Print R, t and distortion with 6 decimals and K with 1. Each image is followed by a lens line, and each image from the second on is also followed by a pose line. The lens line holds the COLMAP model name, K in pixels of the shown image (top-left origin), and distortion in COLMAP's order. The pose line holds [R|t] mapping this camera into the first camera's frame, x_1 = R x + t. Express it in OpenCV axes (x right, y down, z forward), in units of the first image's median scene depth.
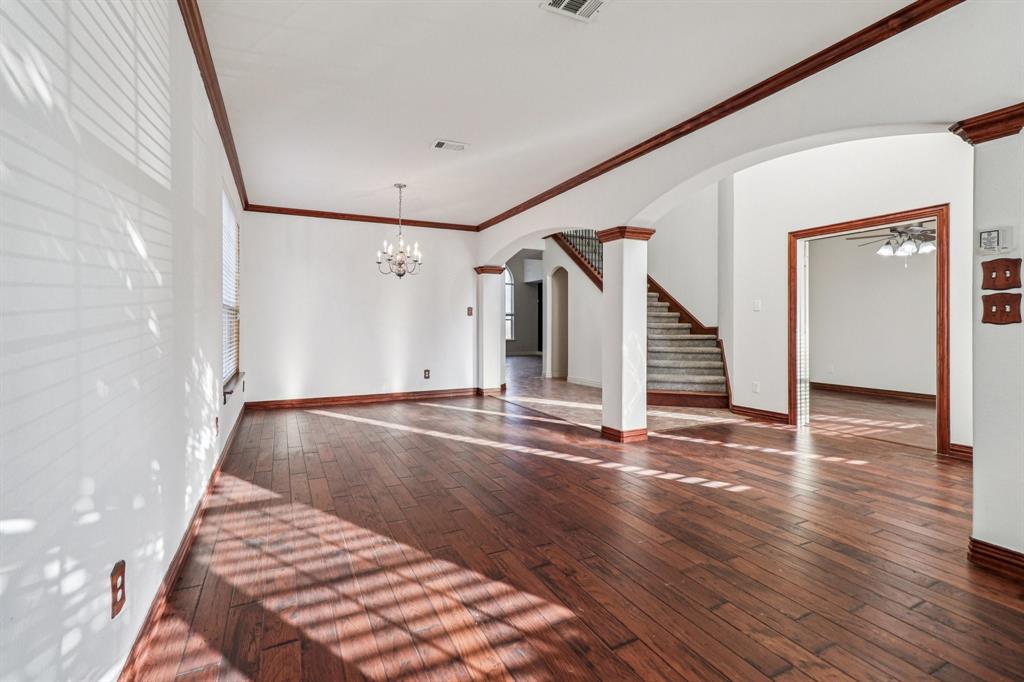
lens RADIAL K [[475.2, 0, 506.4], [0, 475.2, 331.6], [0, 0, 1]] dist [0.000282, -0.000120]
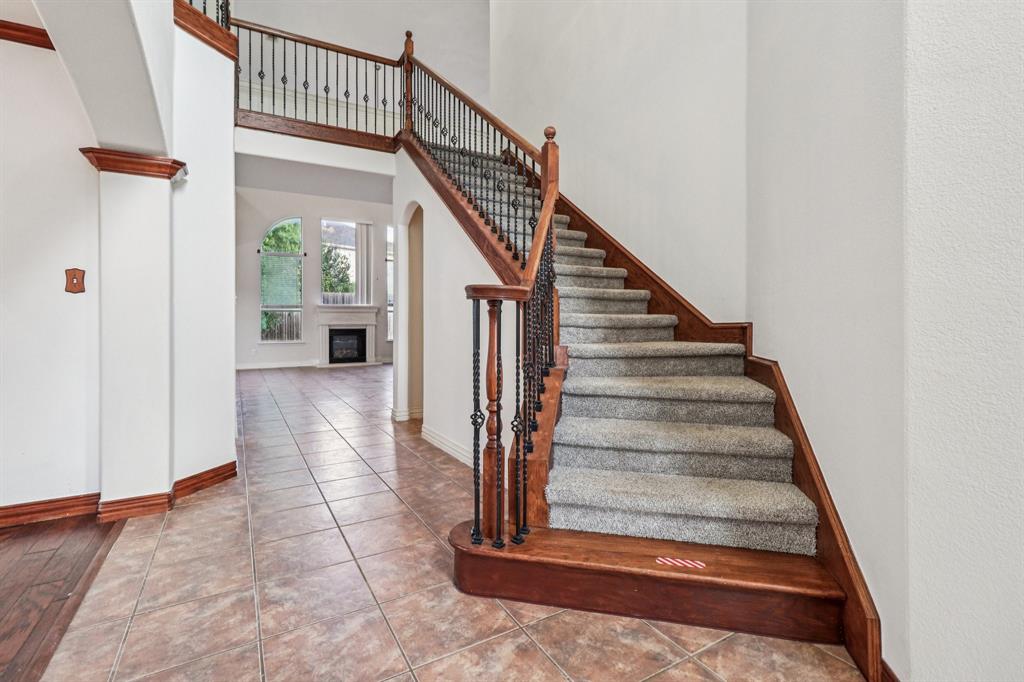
lens RADIAL K [[475.2, 0, 510.8], [0, 475.2, 321.5], [0, 0, 1]] dist [0.000282, -0.000120]
pose [[0.997532, -0.002754, 0.070158, 0.222920], [0.003700, 0.999904, -0.013359, -0.006233], [-0.070114, 0.013585, 0.997446, 0.619704]]
